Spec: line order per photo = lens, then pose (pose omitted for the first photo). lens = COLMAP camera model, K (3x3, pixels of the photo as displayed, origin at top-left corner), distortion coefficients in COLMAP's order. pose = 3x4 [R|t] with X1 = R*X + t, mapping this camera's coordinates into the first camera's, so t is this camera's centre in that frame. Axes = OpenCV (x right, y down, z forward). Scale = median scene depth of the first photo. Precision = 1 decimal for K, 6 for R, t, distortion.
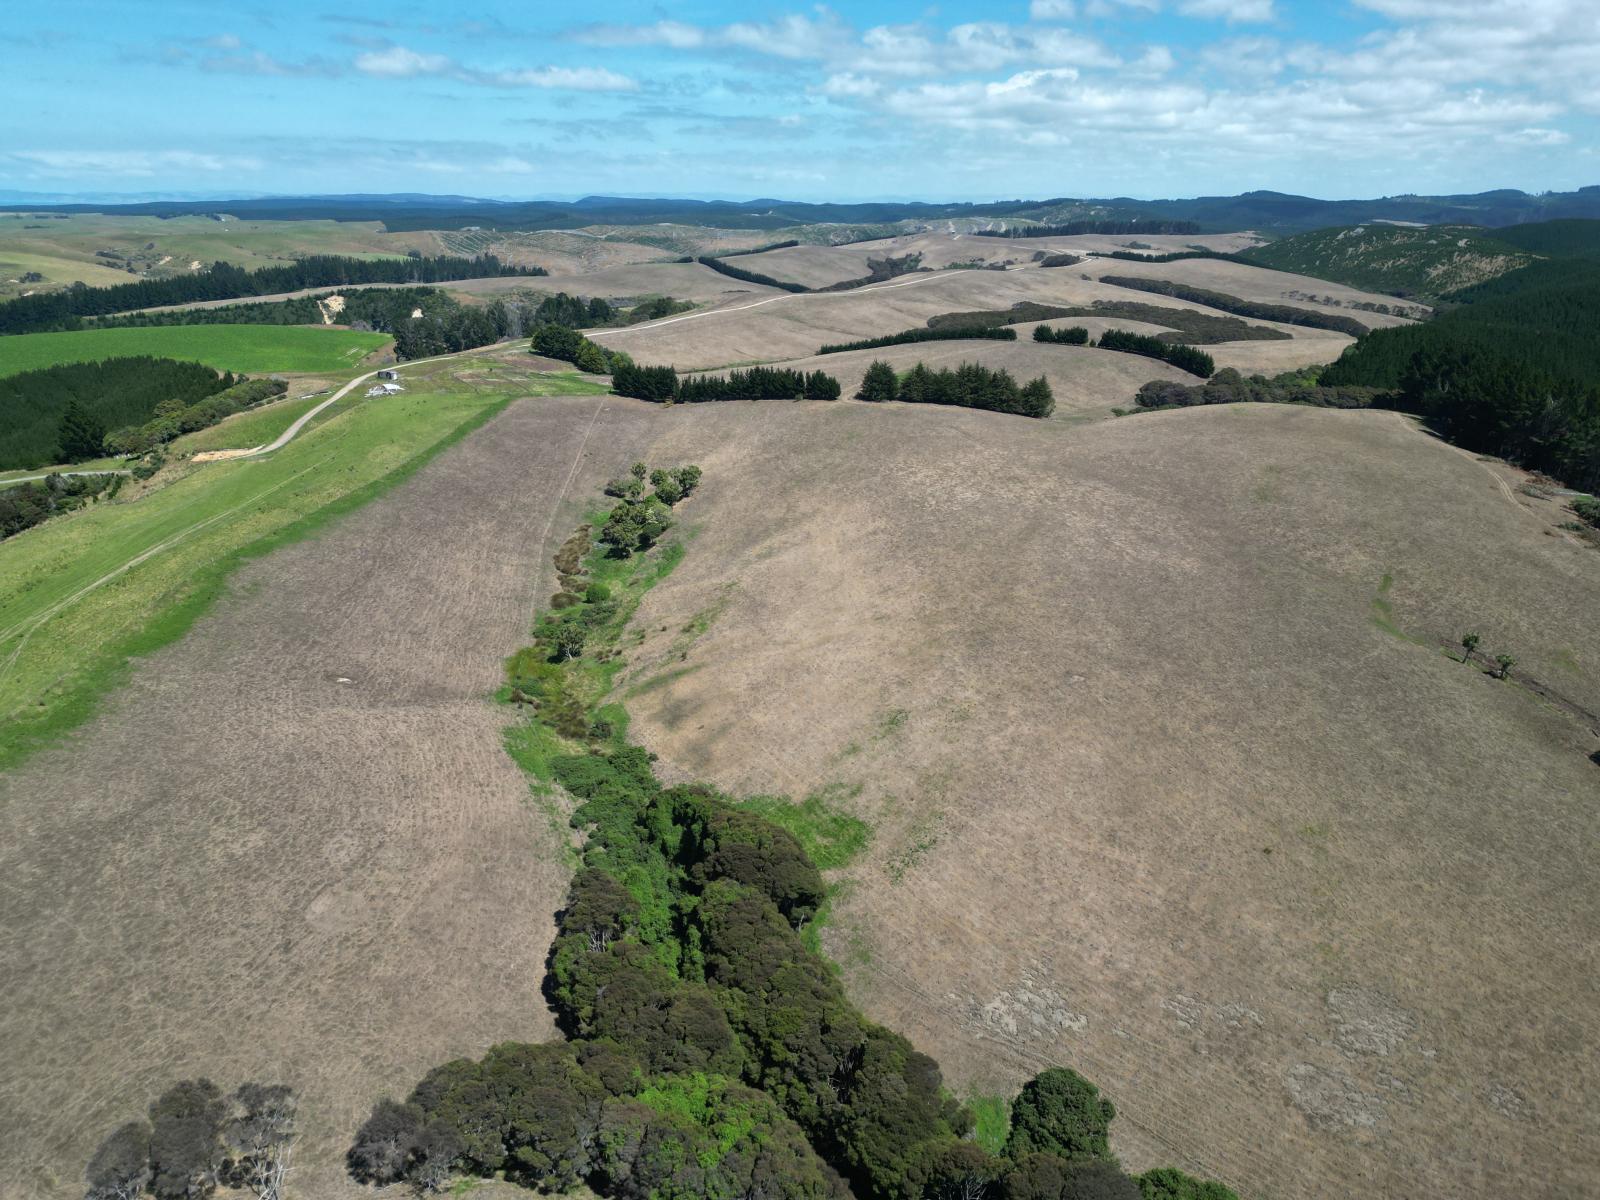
lens RADIAL K [[1106.8, 0, 800.0], [0, 1106.8, 600.0], [0, 0, 1]] dist [0.073404, -0.067471]
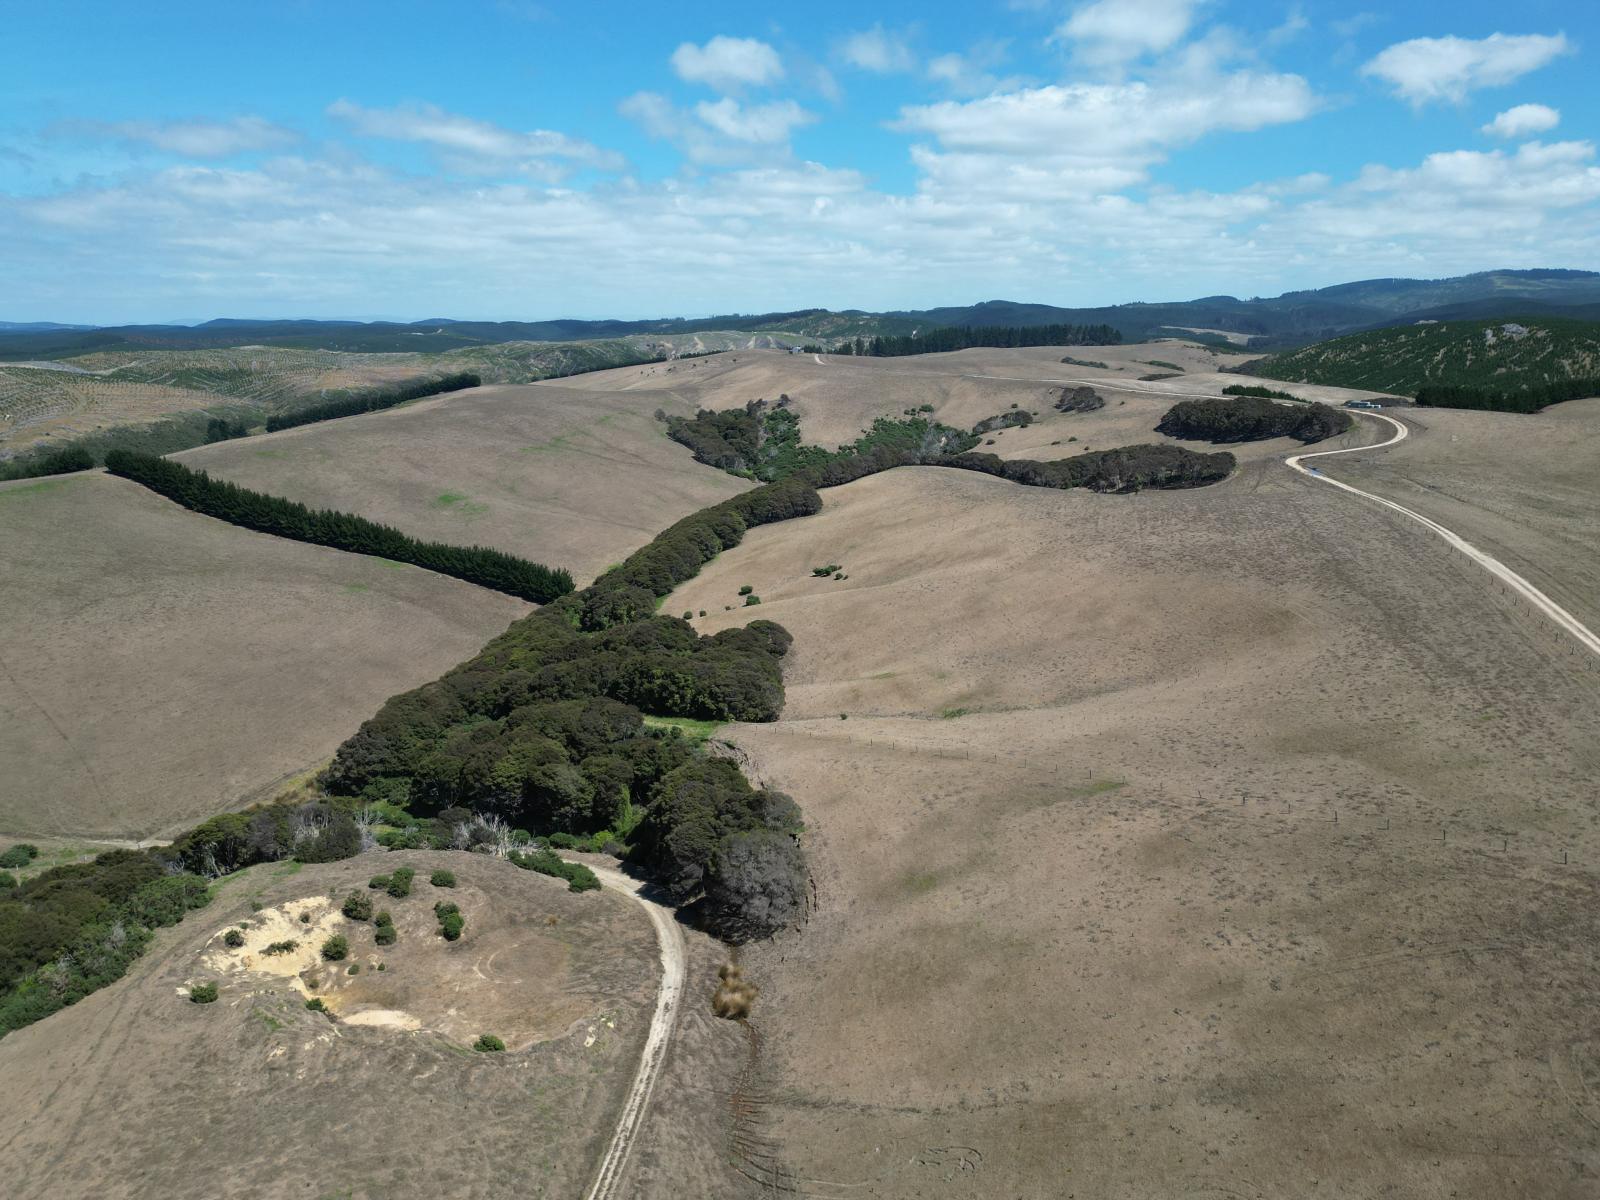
lens RADIAL K [[1106.8, 0, 800.0], [0, 1106.8, 600.0], [0, 0, 1]] dist [0.073404, -0.067471]
pose [[0.963466, -0.082735, 0.254731, 0.001300], [0.107380, 0.990630, -0.084392, -0.117023], [-0.245362, 0.108662, 0.963322, 0.353303]]
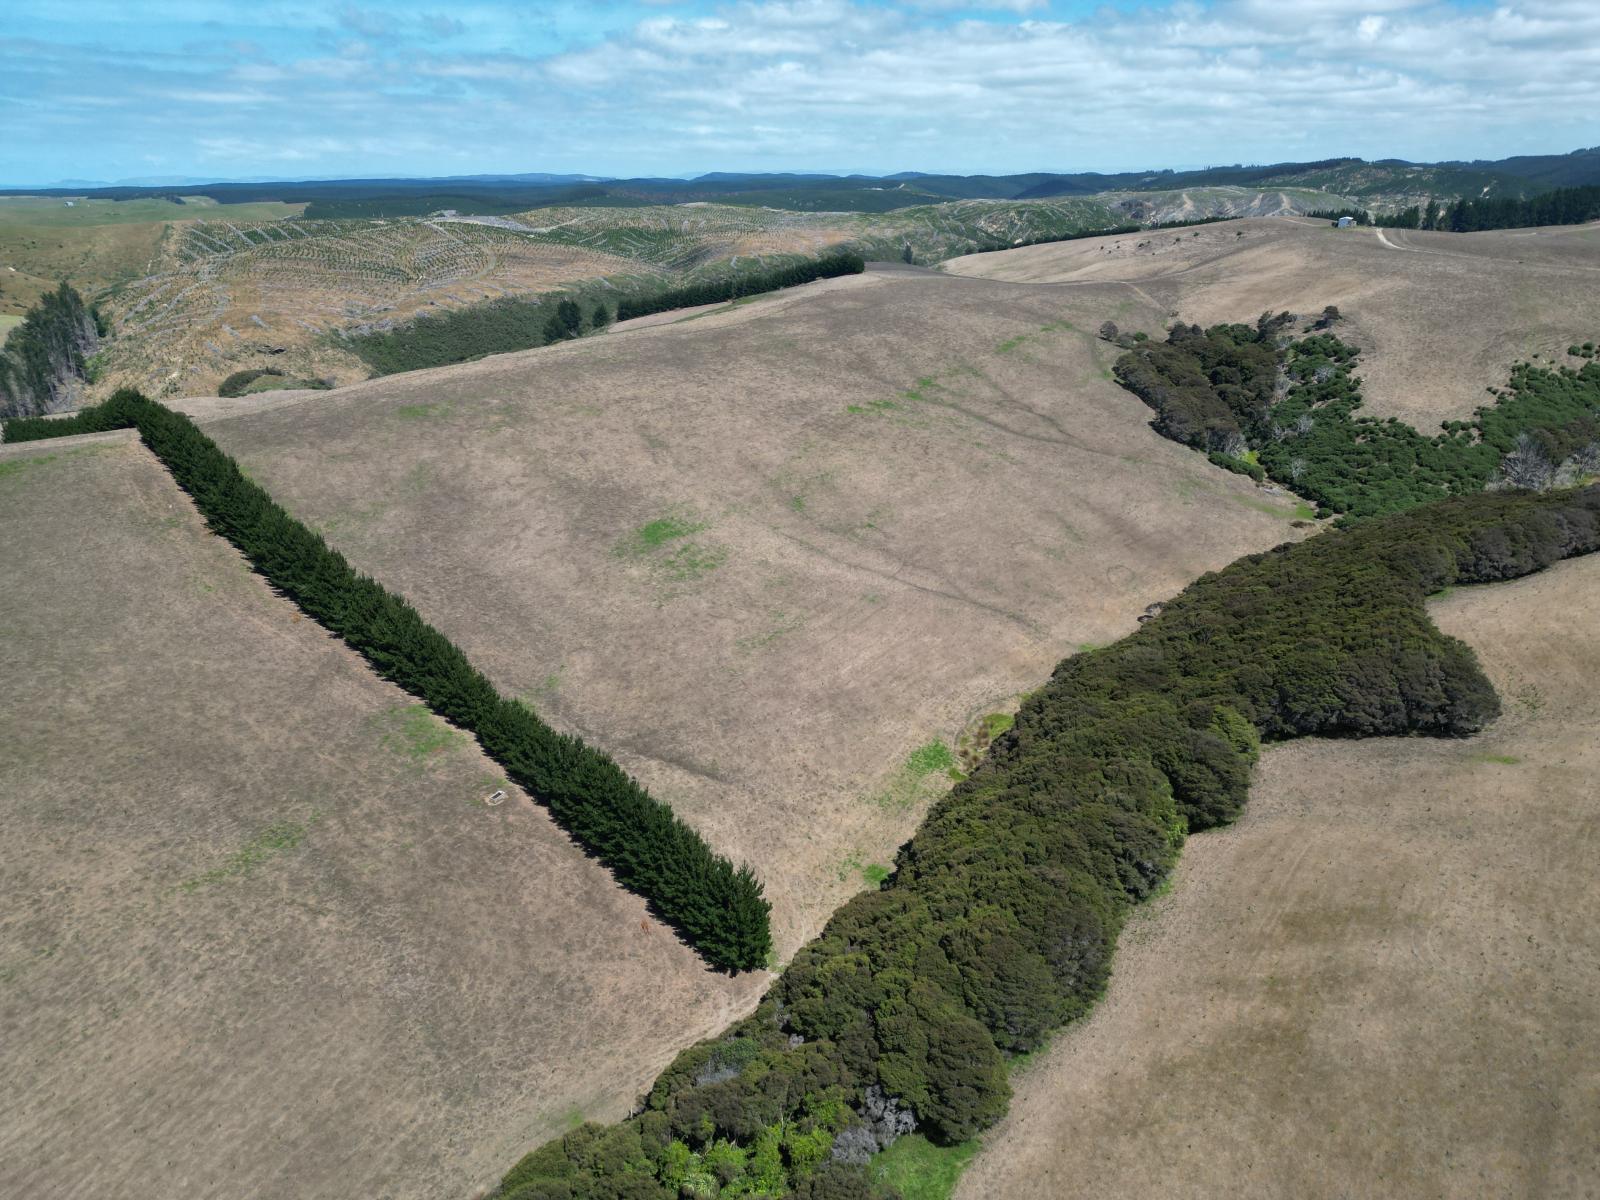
lens RADIAL K [[1101.6, 0, 783.4], [0, 1101.6, 599.3], [0, 0, 1]] dist [0.095842, -0.088808]
pose [[0.989726, 0.042099, -0.136635, 0.014615], [-0.039734, 0.999010, 0.019990, -0.144504], [0.137342, -0.014356, 0.990420, 0.428061]]
